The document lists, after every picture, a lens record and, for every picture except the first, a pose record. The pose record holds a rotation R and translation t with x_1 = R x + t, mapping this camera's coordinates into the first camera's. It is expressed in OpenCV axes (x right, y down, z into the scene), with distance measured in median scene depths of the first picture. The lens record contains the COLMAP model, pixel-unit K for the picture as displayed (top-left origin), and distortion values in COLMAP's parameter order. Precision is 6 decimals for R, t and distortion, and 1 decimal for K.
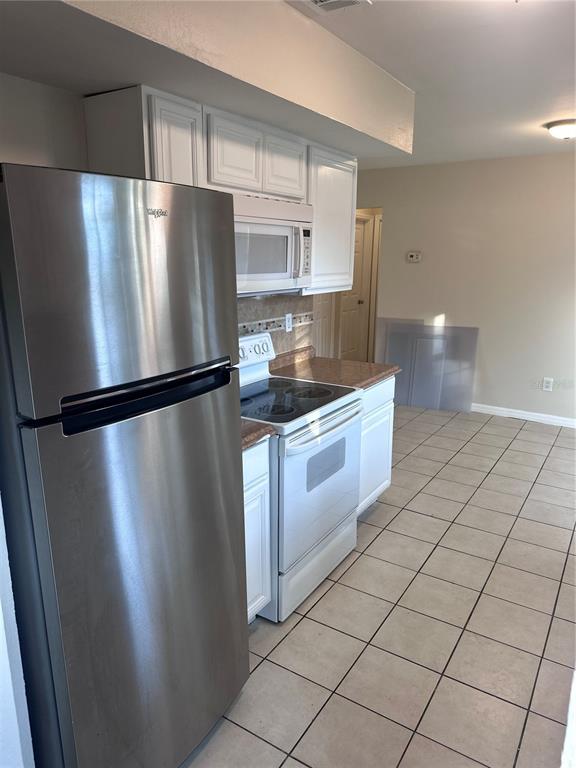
lens RADIAL K [[546.1, 0, 285.4], [0, 546.1, 387.6], [0, 0, 1]] dist [0.007870, -0.027511]
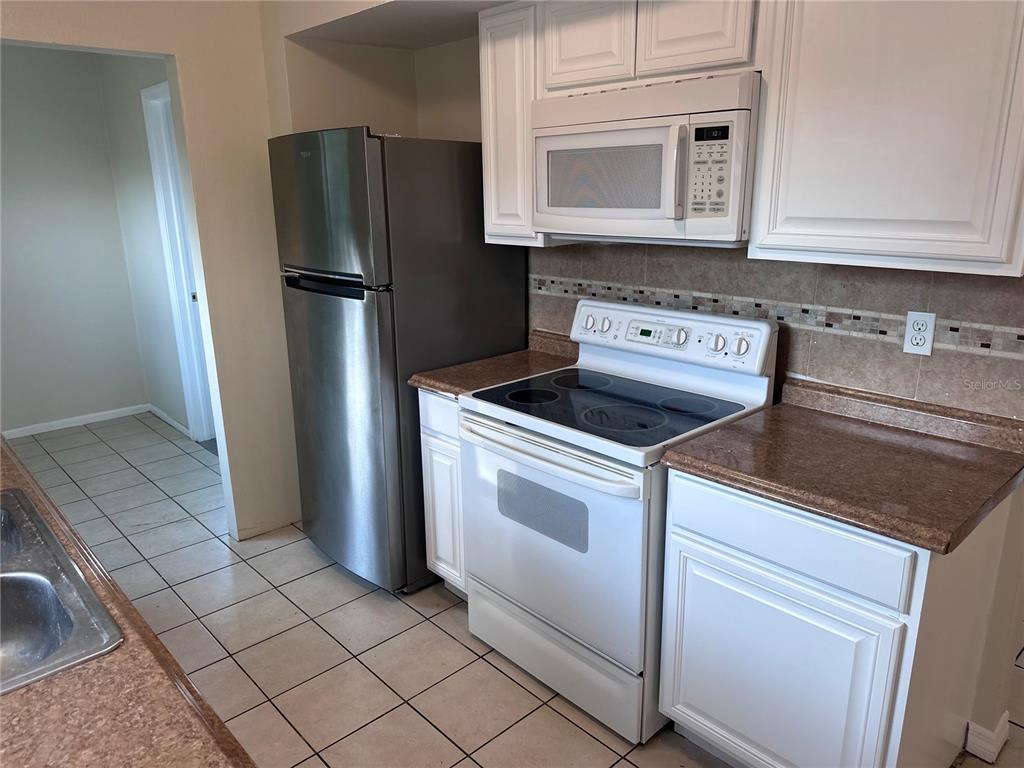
lens RADIAL K [[728.1, 0, 509.6], [0, 728.1, 385.3], [0, 0, 1]] dist [0.007870, -0.027511]
pose [[-0.250038, 0.255736, -0.933853, 0.678803], [-0.218260, 0.924777, 0.311689, -0.203282], [0.943315, 0.281756, -0.175412, 0.868917]]
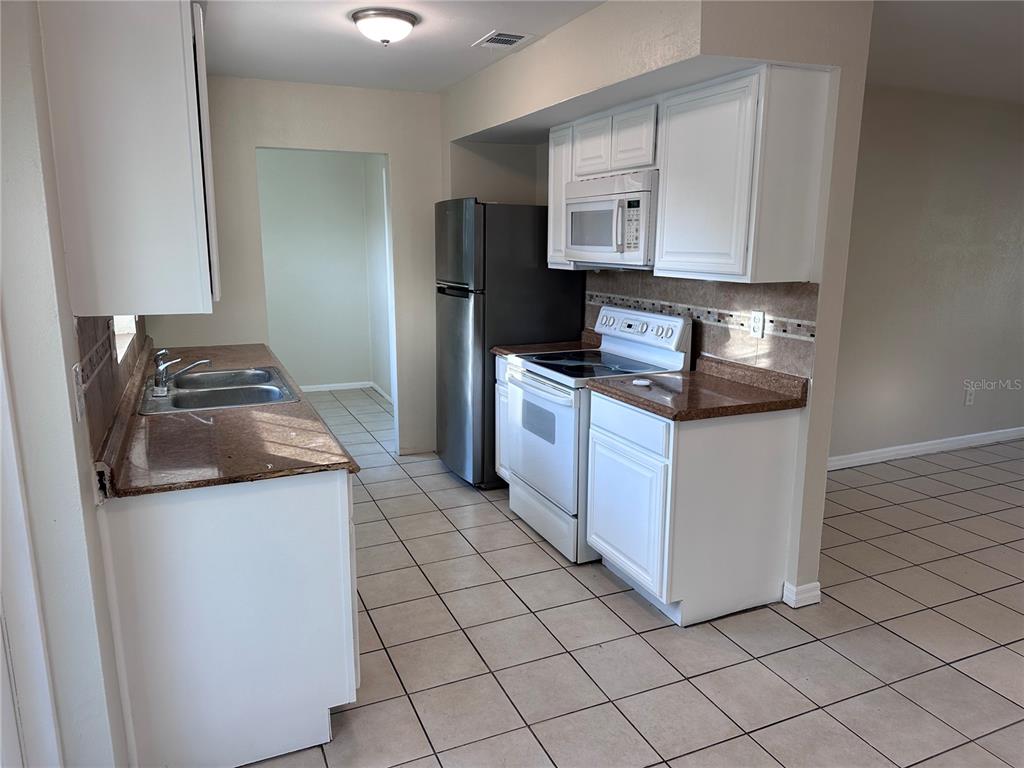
lens RADIAL K [[728.1, 0, 511.8], [0, 728.1, 386.4], [0, 0, 1]] dist [0.007870, -0.027511]
pose [[-0.551811, 0.161692, -0.818145, 1.024178], [-0.203372, 0.925318, 0.320041, -0.300946], [0.808792, 0.342990, -0.477717, 1.310213]]
